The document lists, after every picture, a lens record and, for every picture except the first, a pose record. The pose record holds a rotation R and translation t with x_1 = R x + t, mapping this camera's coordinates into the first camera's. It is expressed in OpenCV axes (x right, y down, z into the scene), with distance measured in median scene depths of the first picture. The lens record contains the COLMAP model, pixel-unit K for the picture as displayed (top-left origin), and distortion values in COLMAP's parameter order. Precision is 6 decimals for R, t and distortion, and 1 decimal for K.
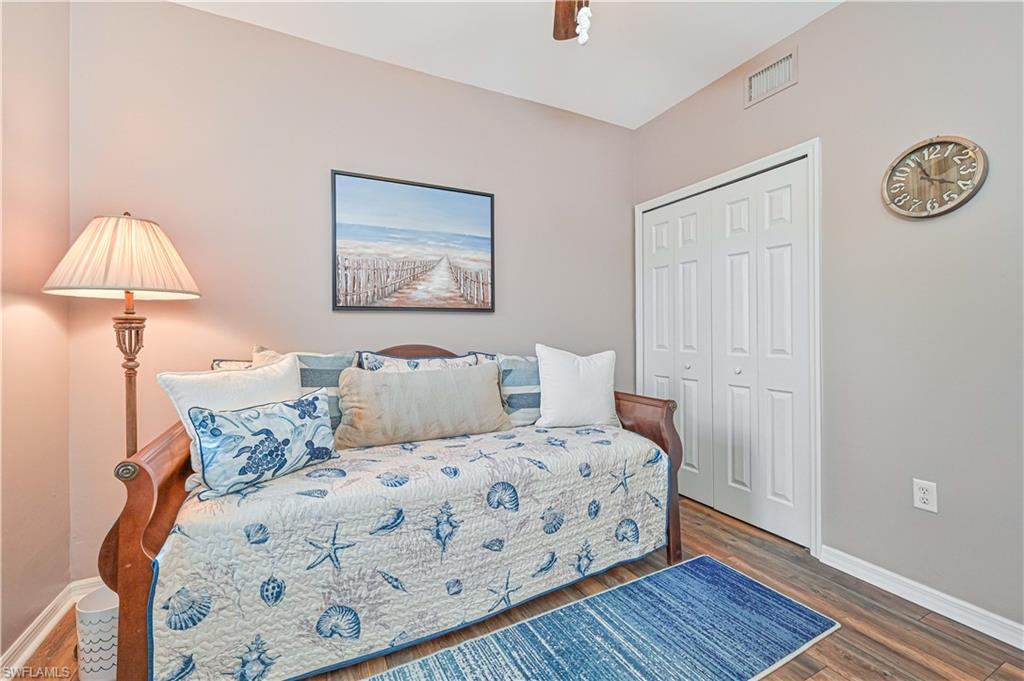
lens RADIAL K [[428.2, 0, 518.5], [0, 428.2, 332.1], [0, 0, 1]] dist [0.000197, -0.000109]
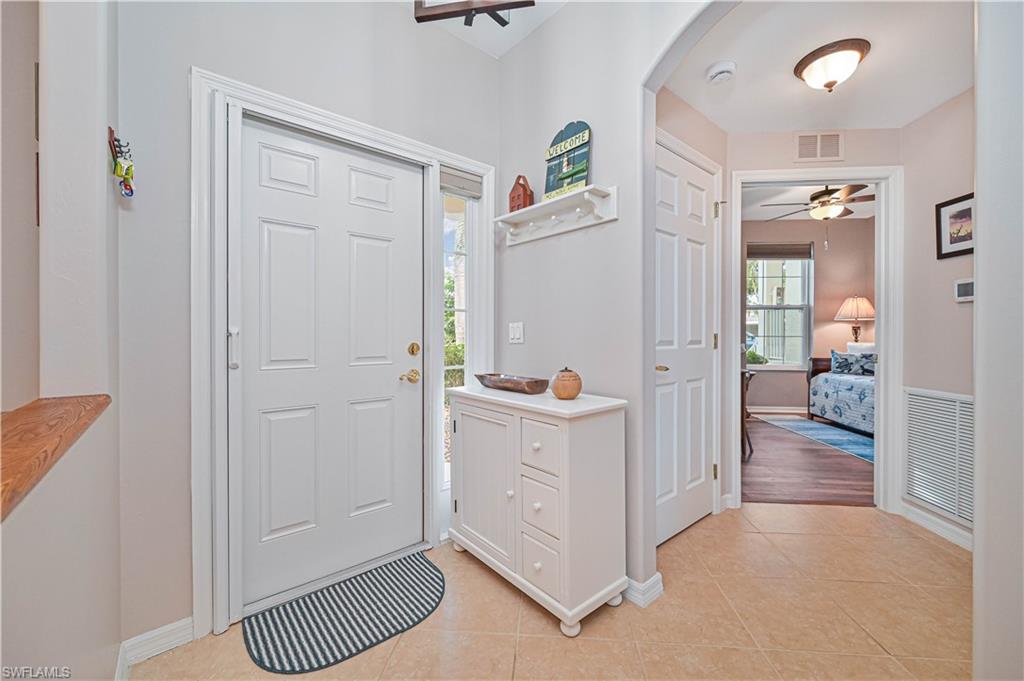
lens RADIAL K [[408.7, 0, 512.0], [0, 408.7, 340.5], [0, 0, 1]] dist [0.000520, 0.000047]
pose [[-0.530053, 0.019431, -0.847742, 3.097338], [0.008844, 0.999810, 0.017387, 0.000465], [0.847919, 0.001718, -0.530124, 0.390848]]
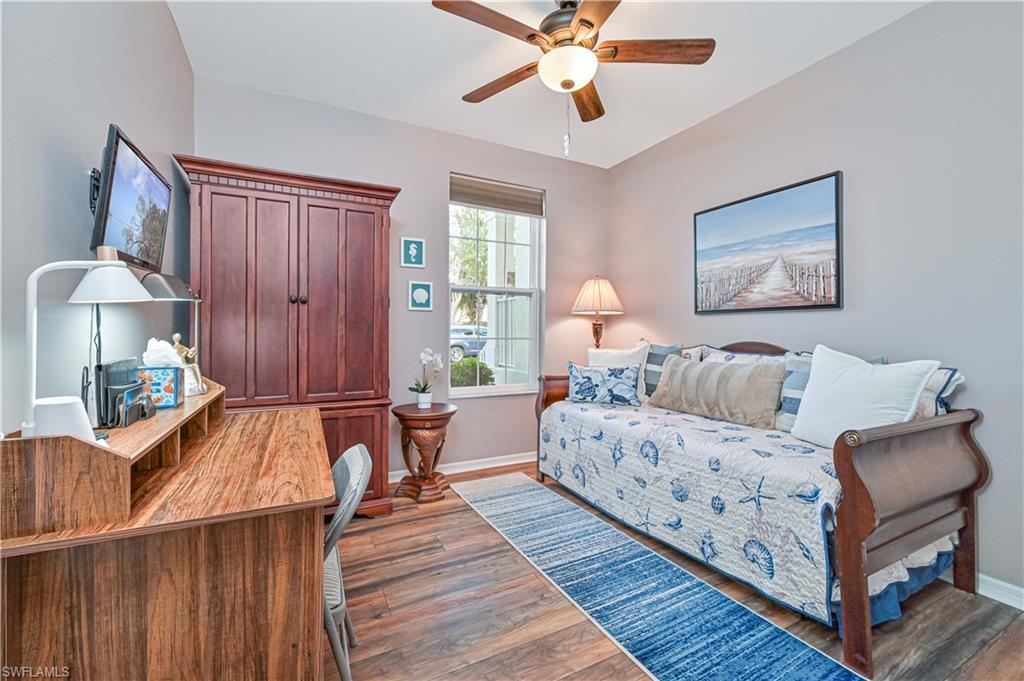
lens RADIAL K [[428.2, 0, 518.5], [0, 428.2, 332.1], [0, 0, 1]] dist [0.000197, -0.000109]
pose [[0.009944, 0.007184, -0.999925, 1.241548], [-0.004765, 0.999963, 0.007137, -0.001287], [0.999939, 0.004694, 0.009978, 0.542477]]
